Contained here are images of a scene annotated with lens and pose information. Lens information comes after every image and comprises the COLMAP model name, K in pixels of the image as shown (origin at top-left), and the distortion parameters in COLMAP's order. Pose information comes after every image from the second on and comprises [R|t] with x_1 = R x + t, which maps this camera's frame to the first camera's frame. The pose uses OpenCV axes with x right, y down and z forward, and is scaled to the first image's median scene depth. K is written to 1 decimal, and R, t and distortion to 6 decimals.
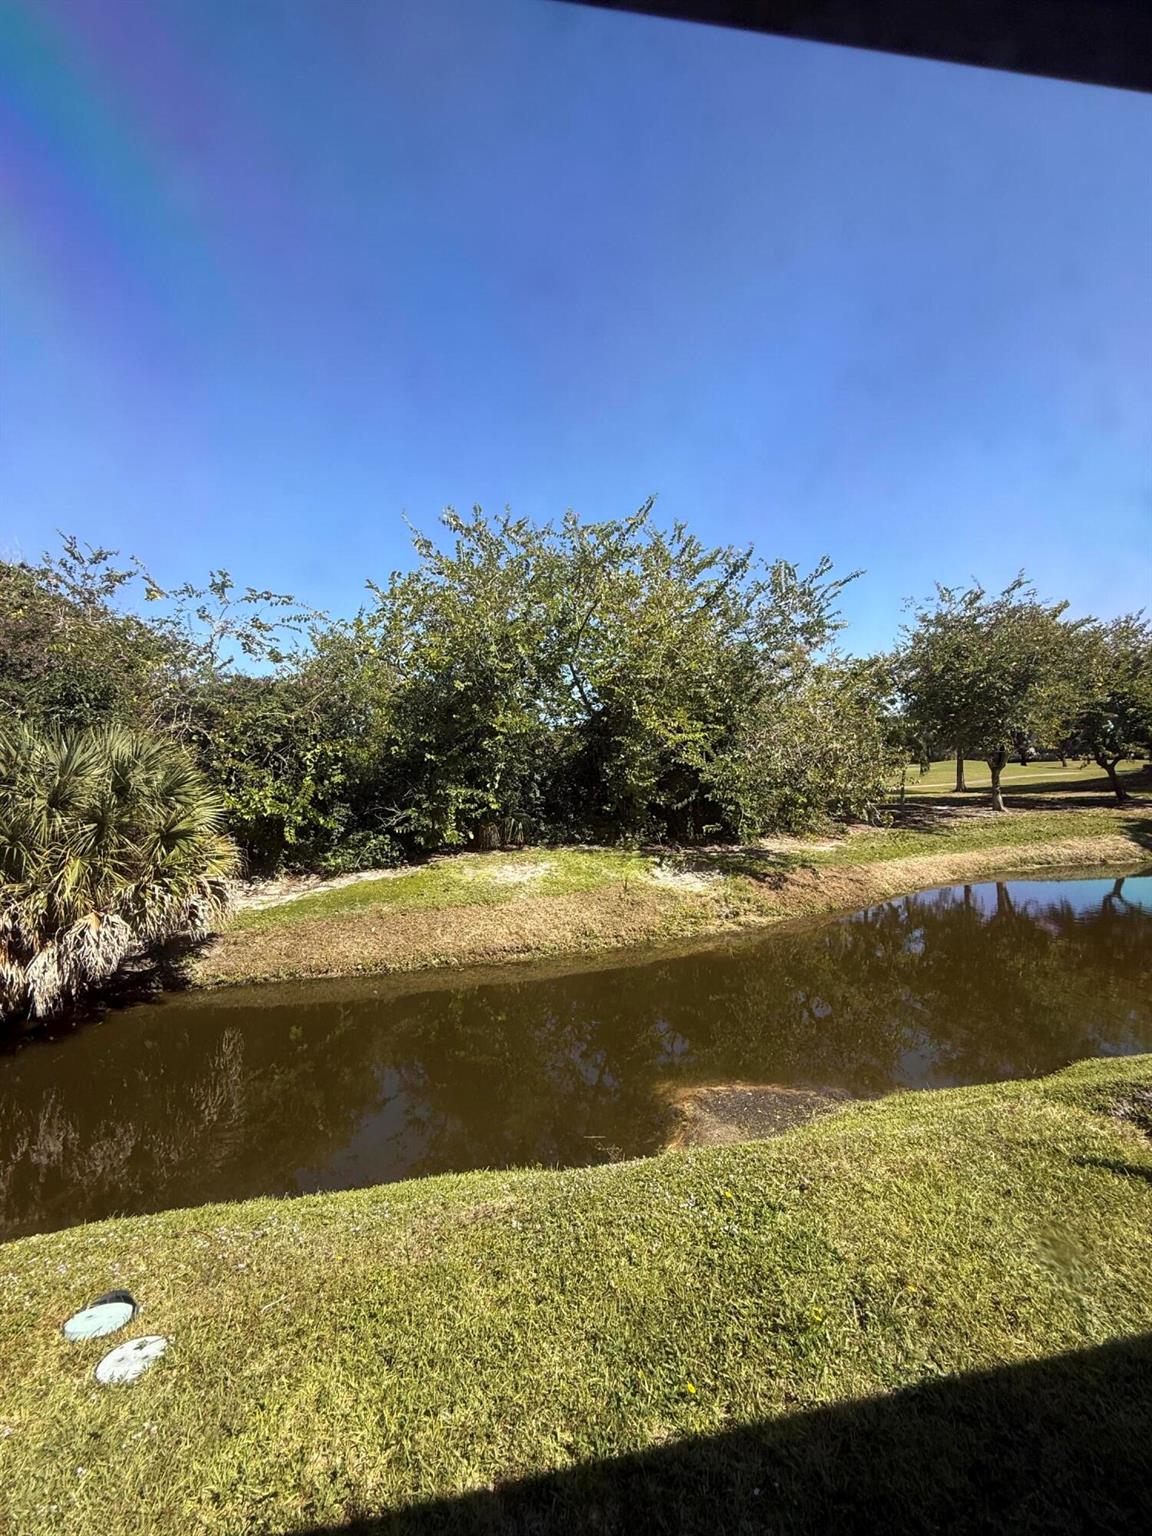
lens RADIAL K [[614.8, 0, 572.2], [0, 614.8, 762.9], [0, 0, 1]] dist [0.001495, -0.000550]
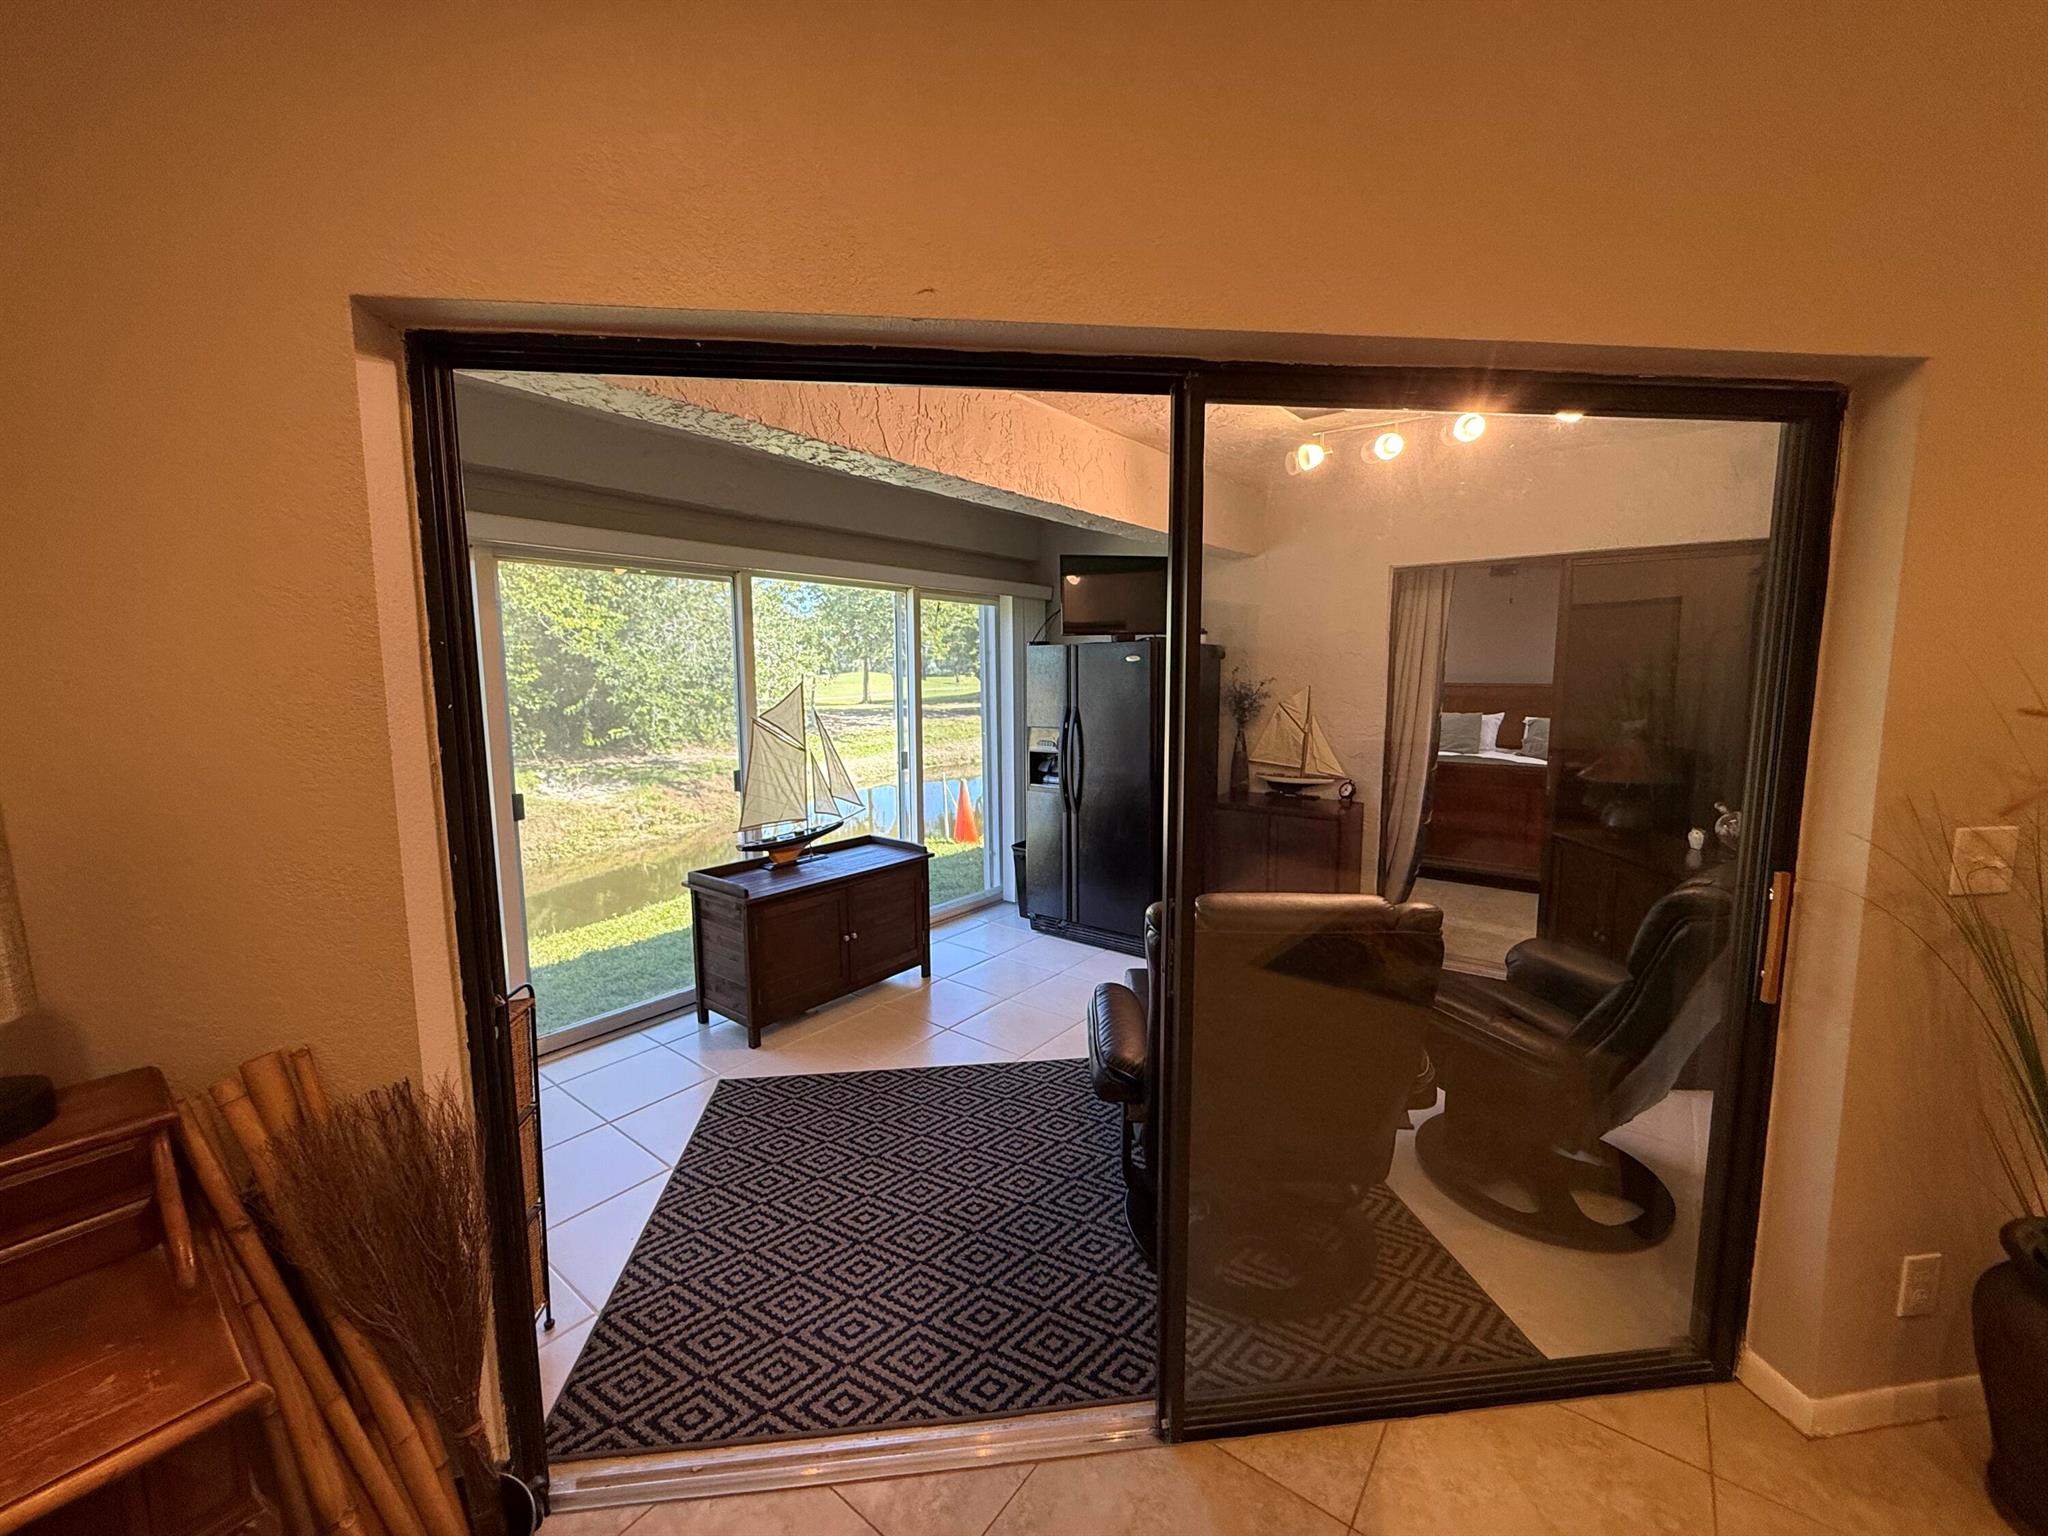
lens RADIAL K [[819.8, 0, 1025.2], [0, 819.8, 770.2], [0, 0, 1]] dist [0.001495, -0.000550]
pose [[0.729611, -0.048076, 0.682171, -0.151318], [-0.033375, 0.993834, 0.105737, 0.019614], [-0.683048, -0.099914, 0.723507, -0.244065]]
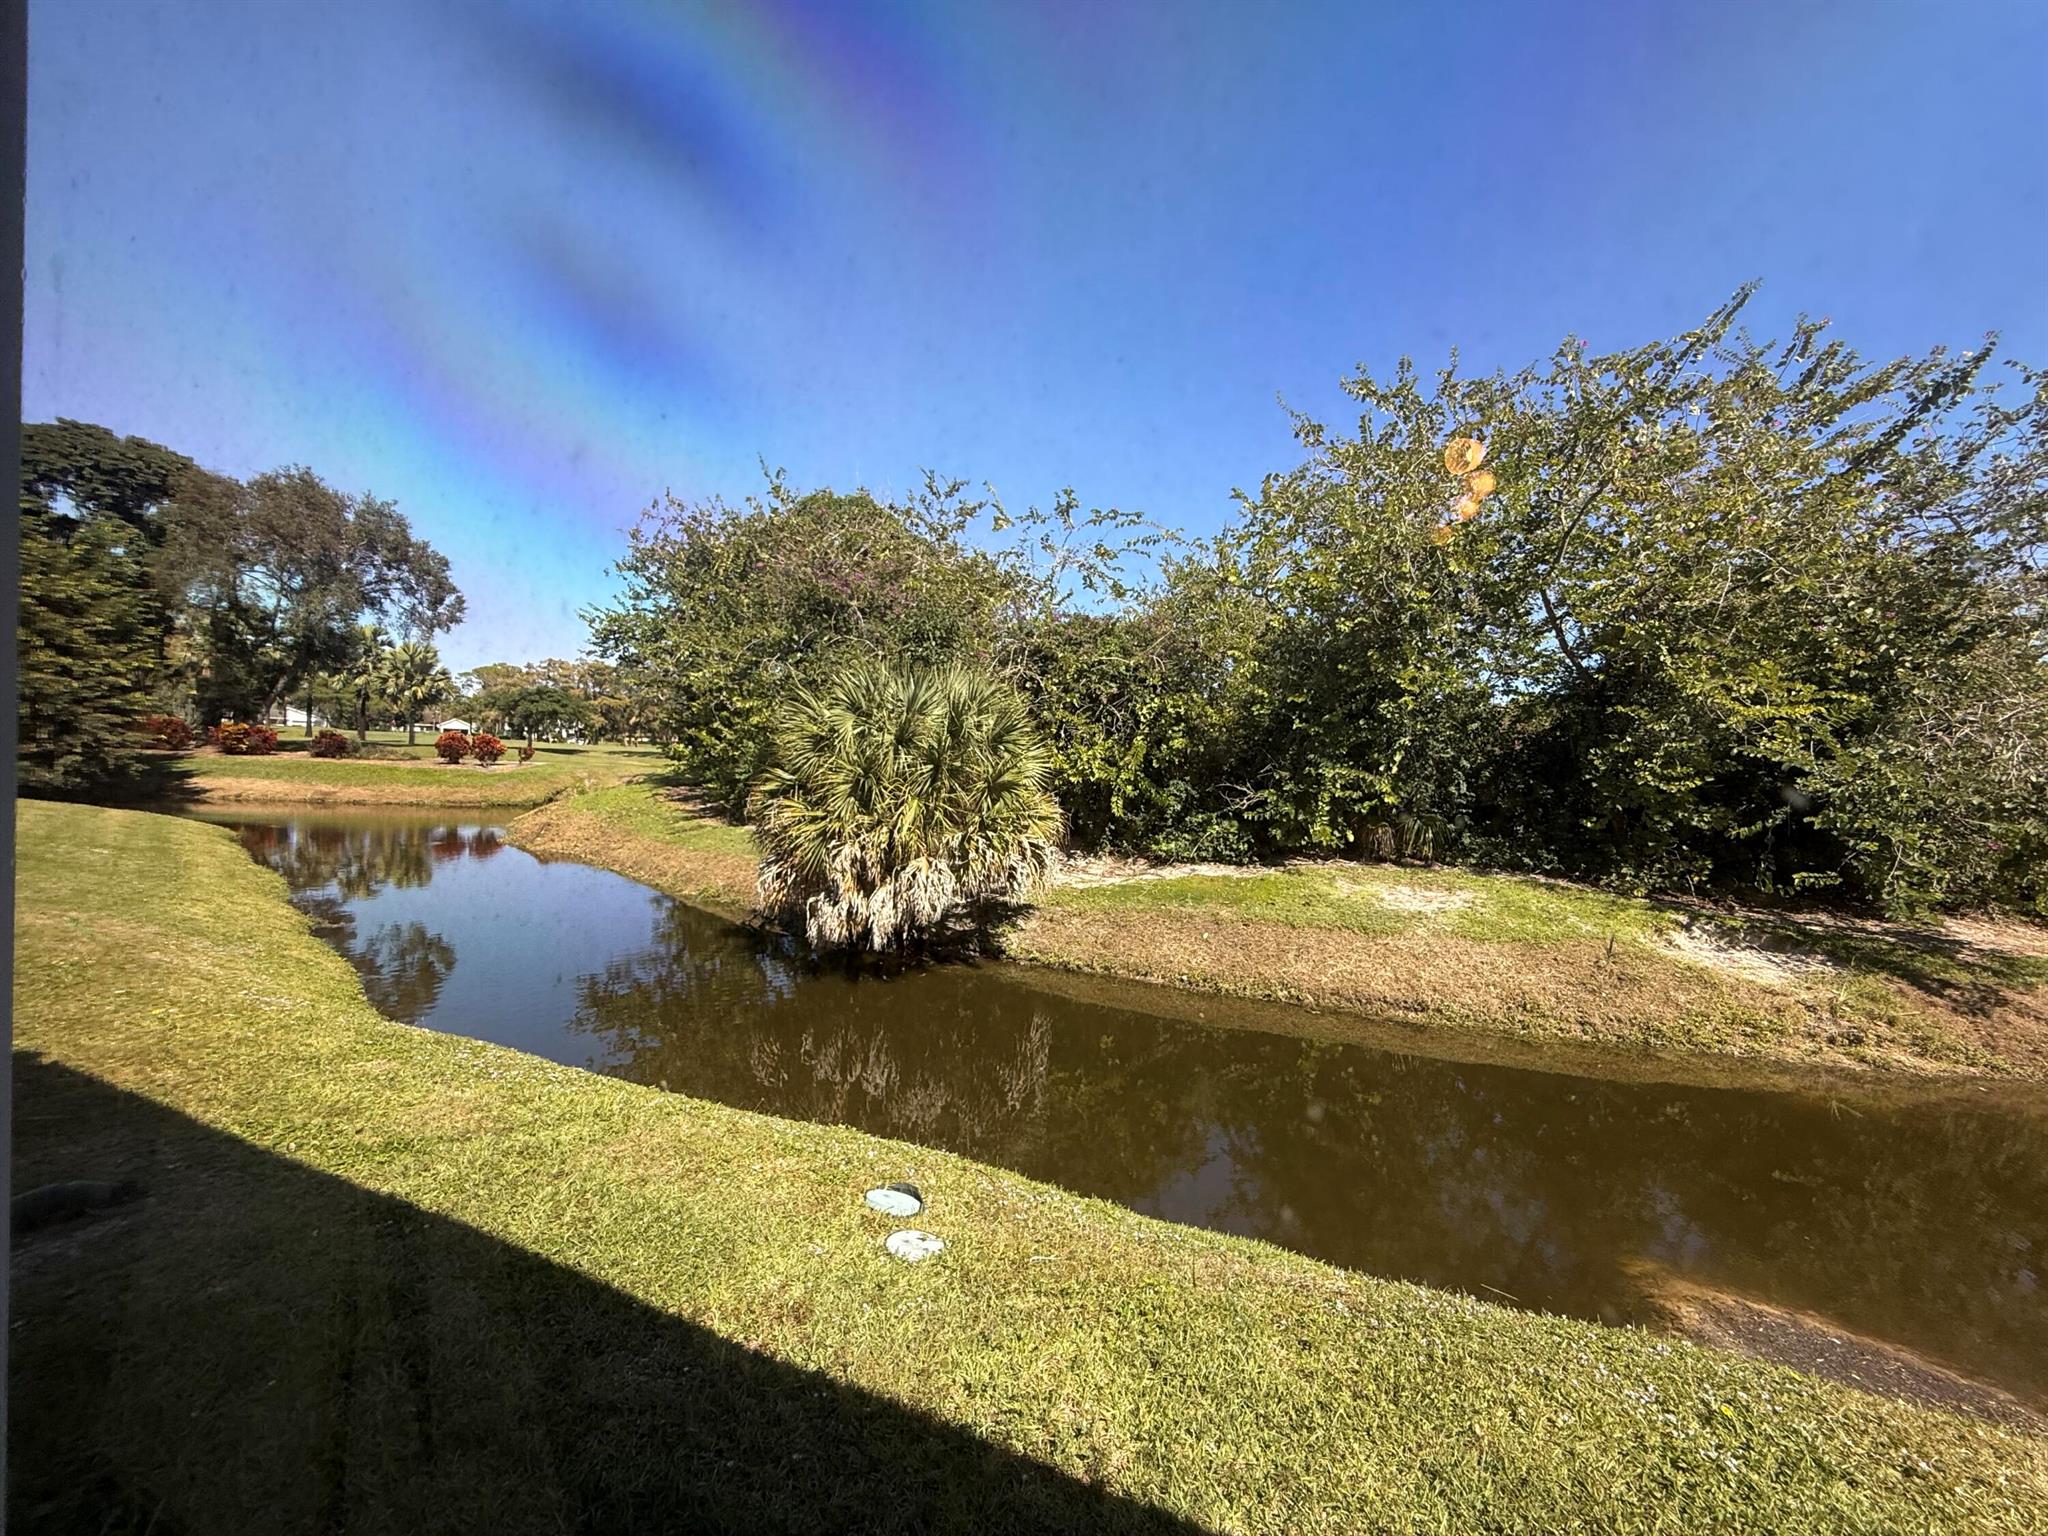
lens RADIAL K [[819.8, 0, 1016.0], [0, 819.8, 772.2], [0, 0, 1]] dist [0.001495, -0.000550]
pose [[0.841383, 0.085376, -0.533653, 0.009613], [-0.065646, 0.996277, 0.055887, 0.018709], [0.536438, -0.011990, 0.843855, -0.003000]]
